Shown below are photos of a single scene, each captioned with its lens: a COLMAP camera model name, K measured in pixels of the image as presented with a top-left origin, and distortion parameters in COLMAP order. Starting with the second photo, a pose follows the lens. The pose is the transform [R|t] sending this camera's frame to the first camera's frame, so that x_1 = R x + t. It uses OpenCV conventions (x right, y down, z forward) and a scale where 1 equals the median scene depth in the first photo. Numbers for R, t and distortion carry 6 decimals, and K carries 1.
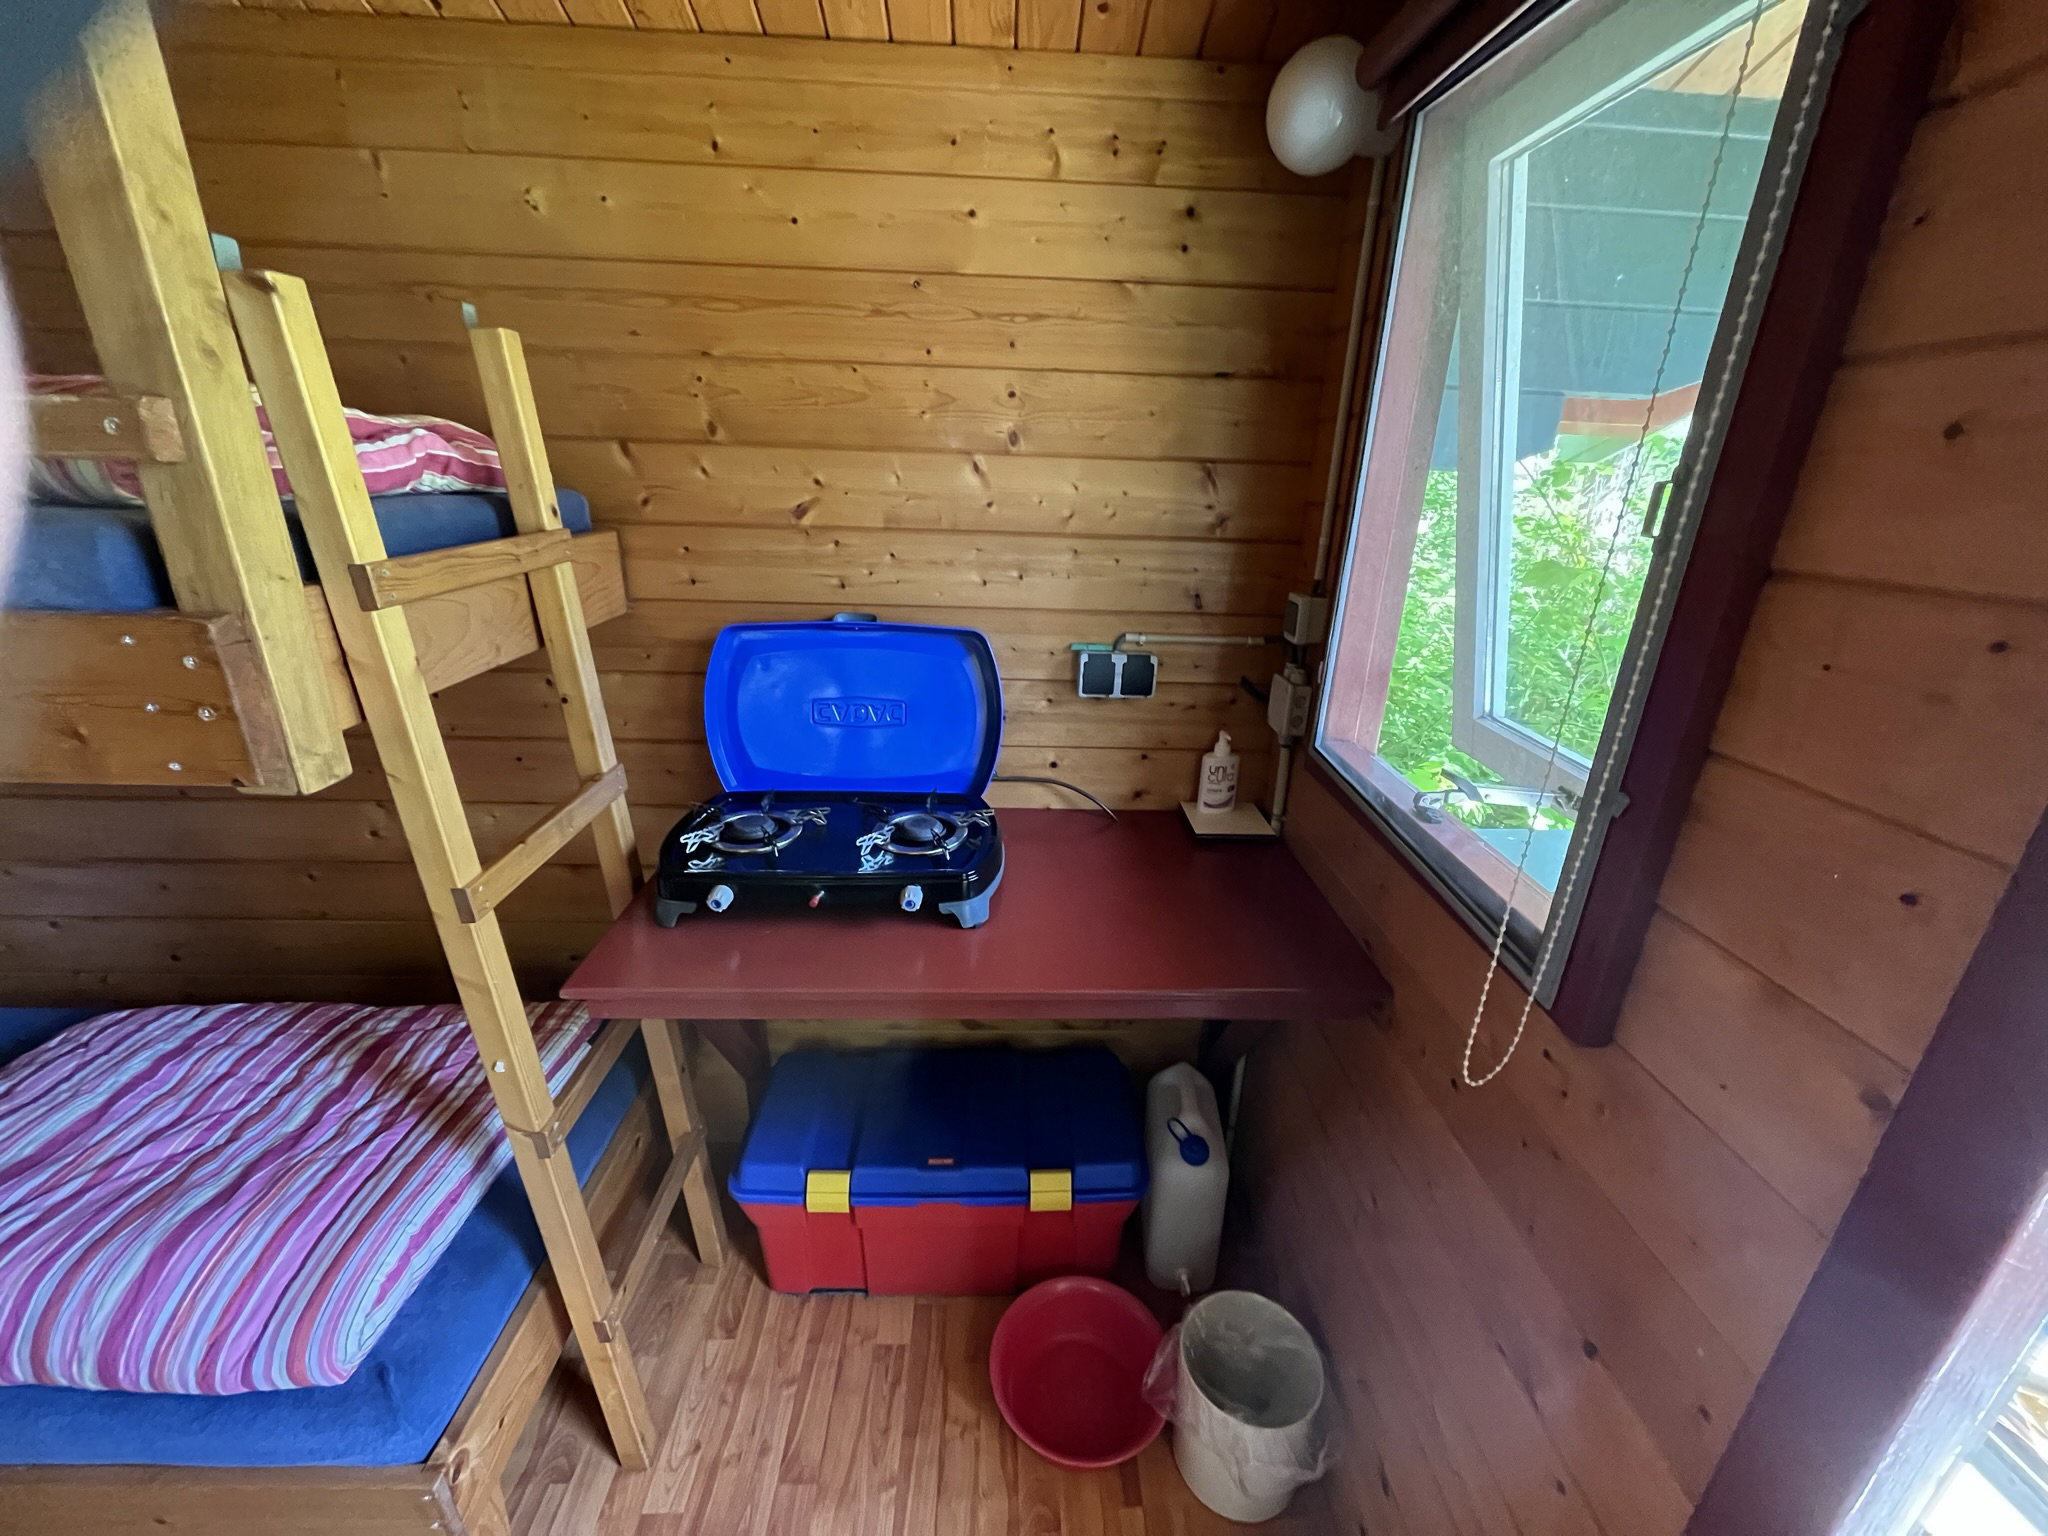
lens RADIAL K [[818.4, 0, 1028.7], [0, 818.4, 772.5], [0, 0, 1]] dist [-0.001317, -0.000791]
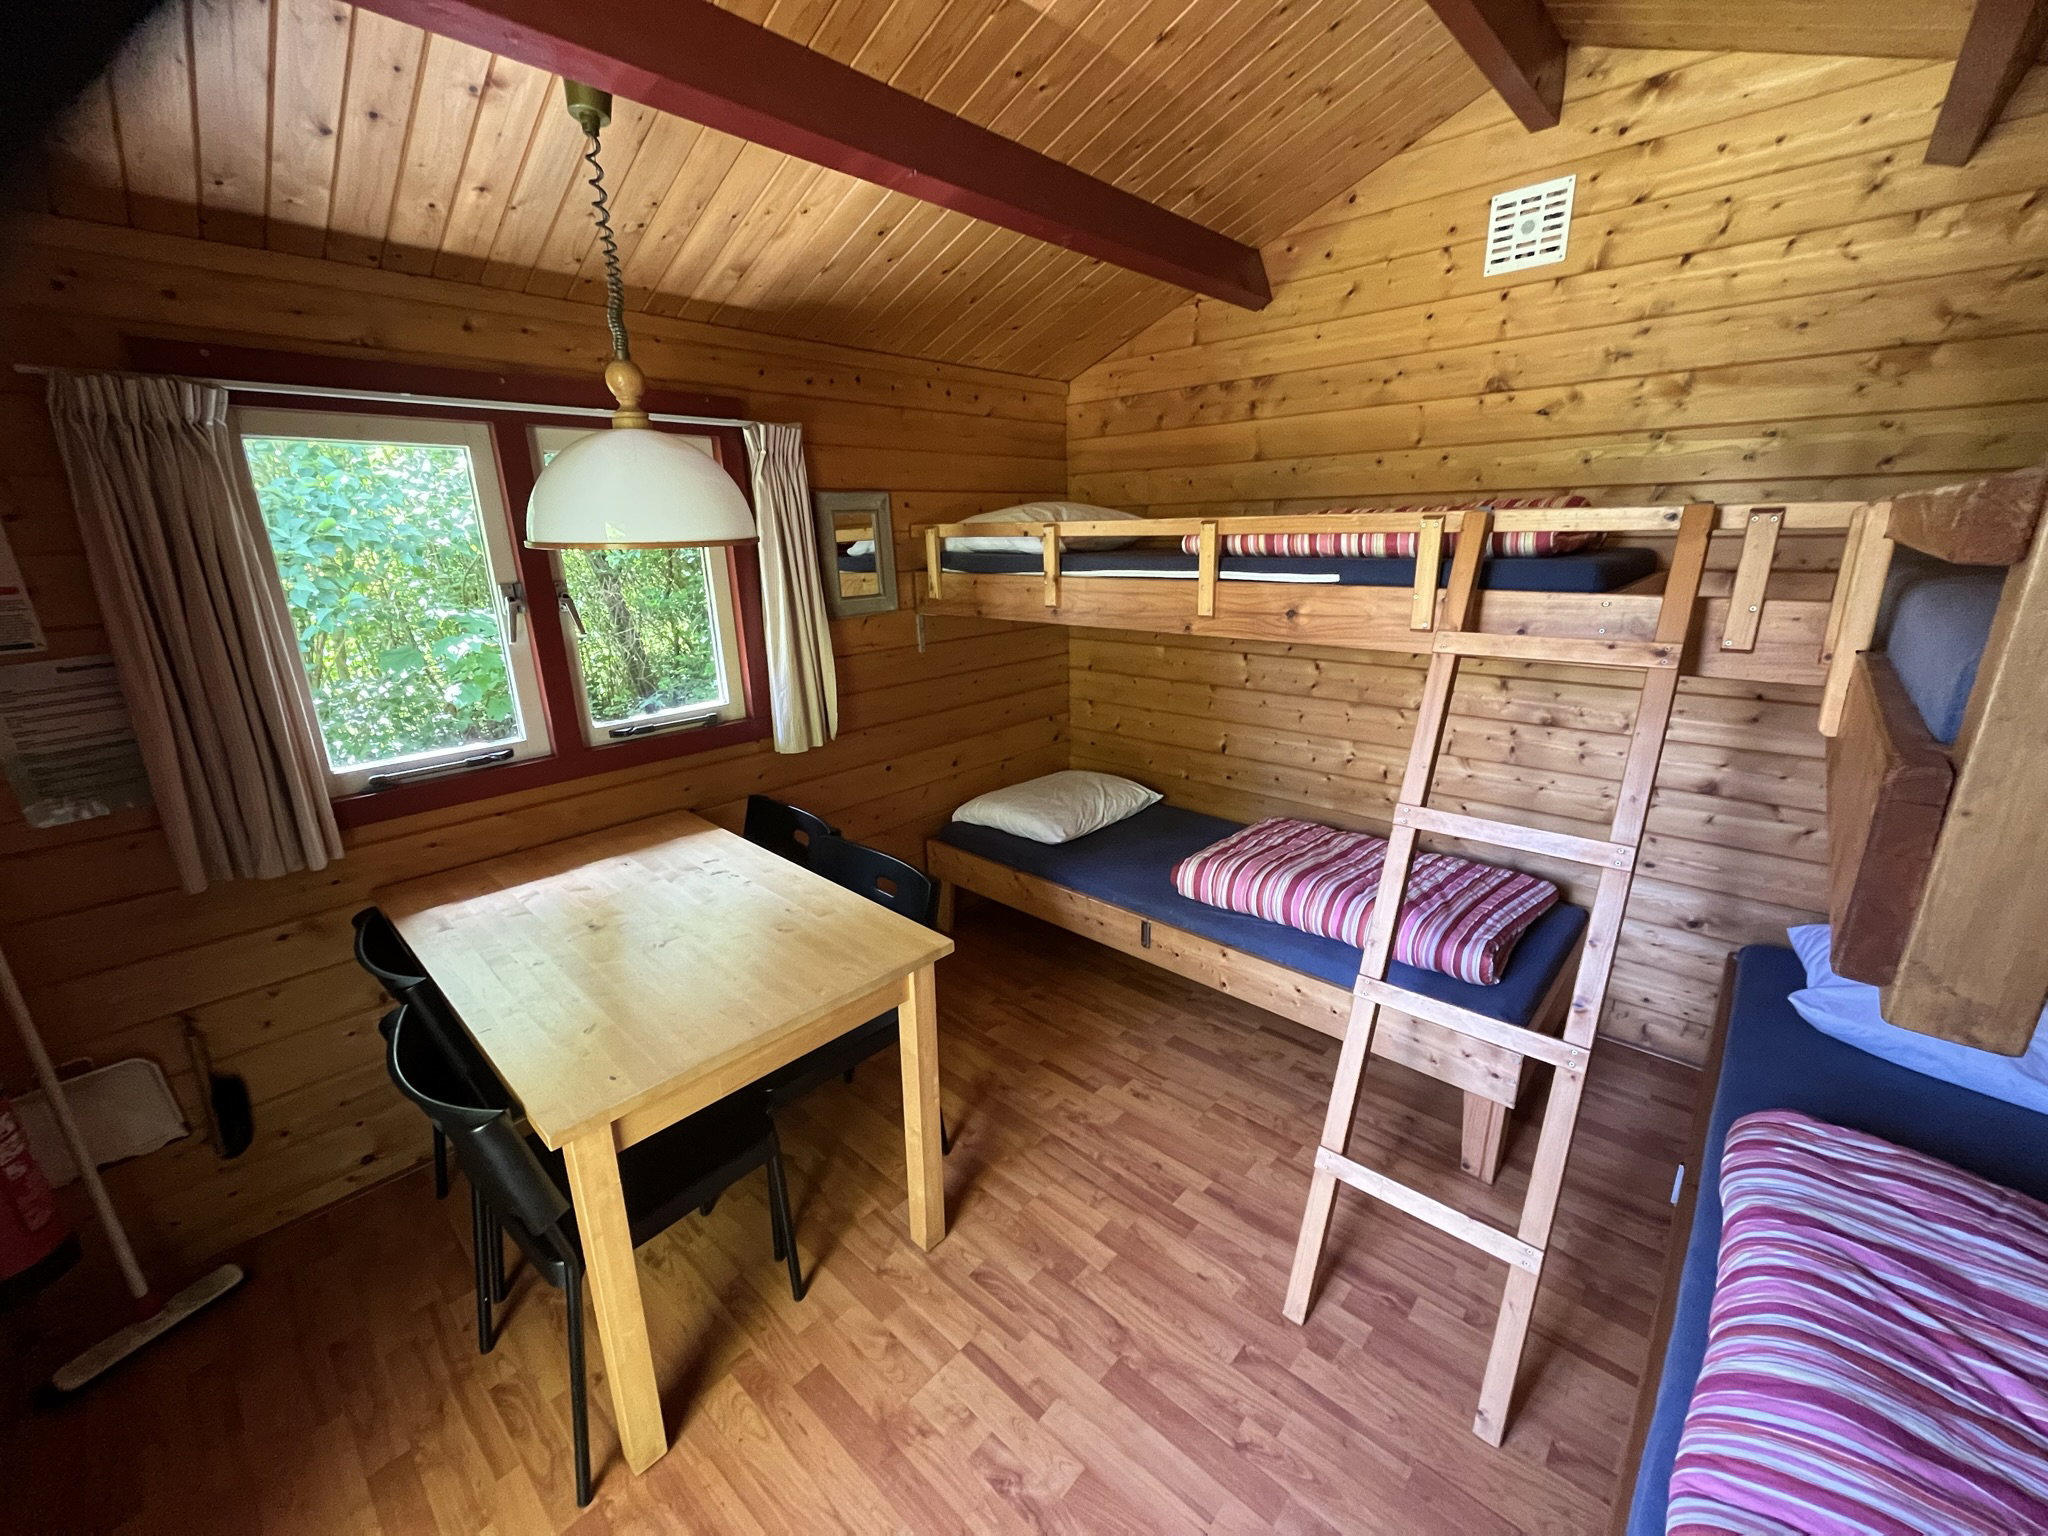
lens RADIAL K [[818.4, 0, 1017.5], [0, 818.4, 772.1], [0, 0, 1]] dist [-0.001317, -0.000791]
pose [[-0.700445, 0.192181, -0.687345, 0.049810], [-0.249636, 0.836261, 0.488211, -0.197568], [0.668624, 0.513551, -0.537779, 0.493983]]
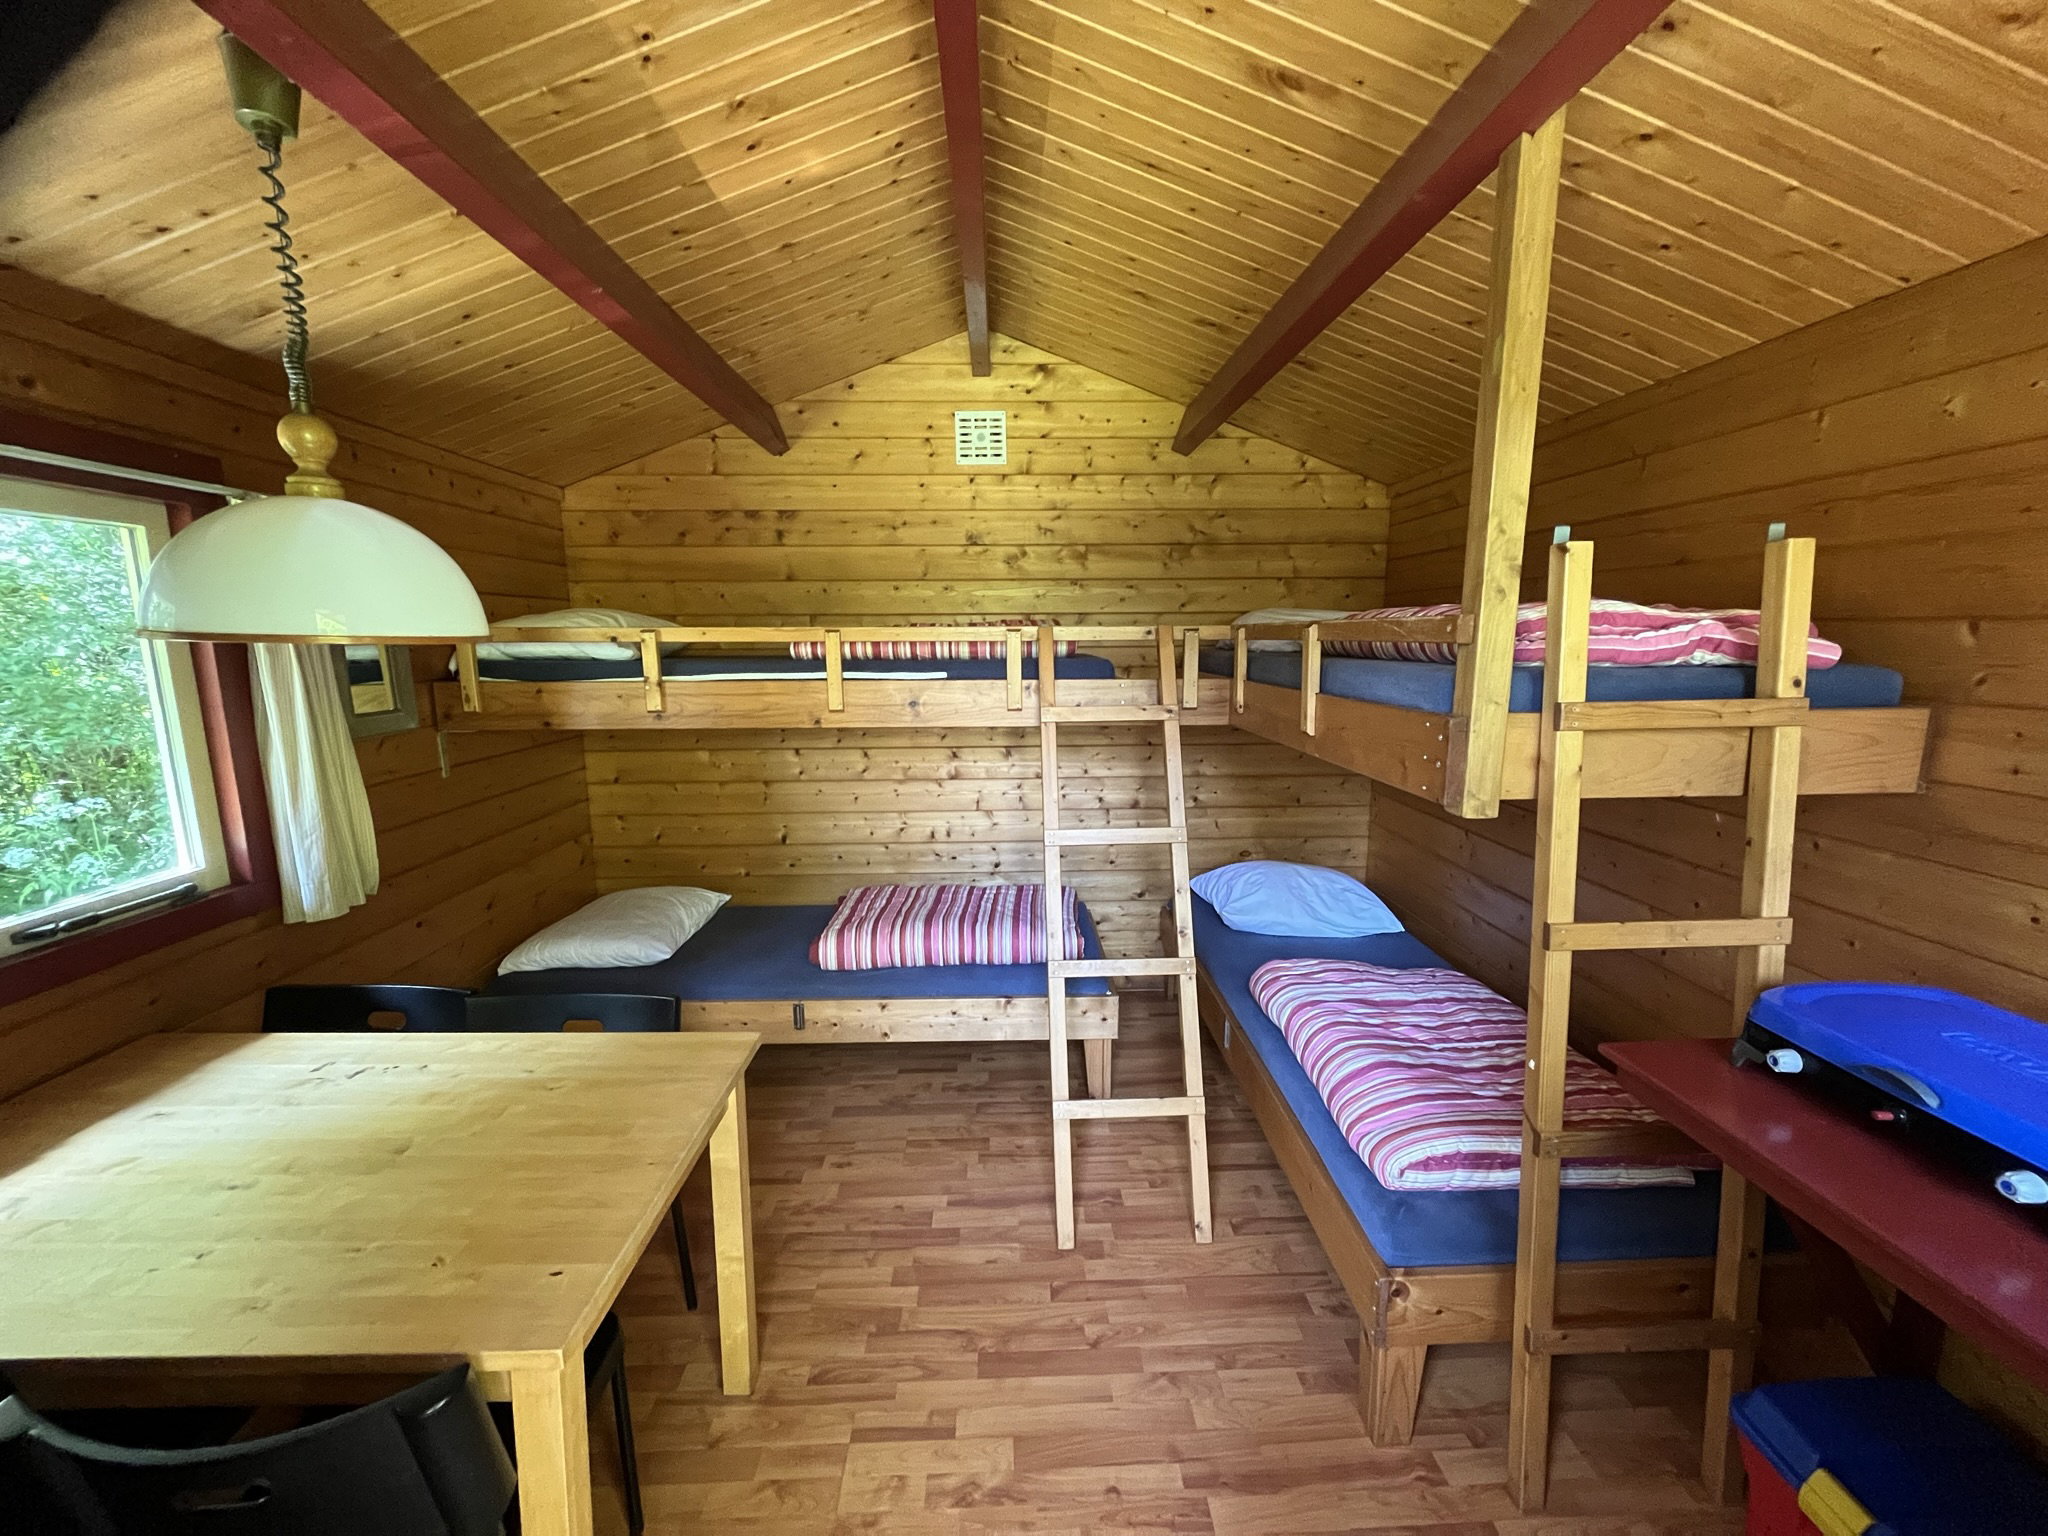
lens RADIAL K [[818.4, 0, 1023.9], [0, 818.4, 772.5], [0, 0, 1]] dist [-0.001317, -0.000791]
pose [[-0.004033, 0.137137, -0.990544, 0.575785], [-0.348489, 0.928263, 0.129933, 0.024924], [0.937304, 0.345718, 0.044047, -0.016356]]
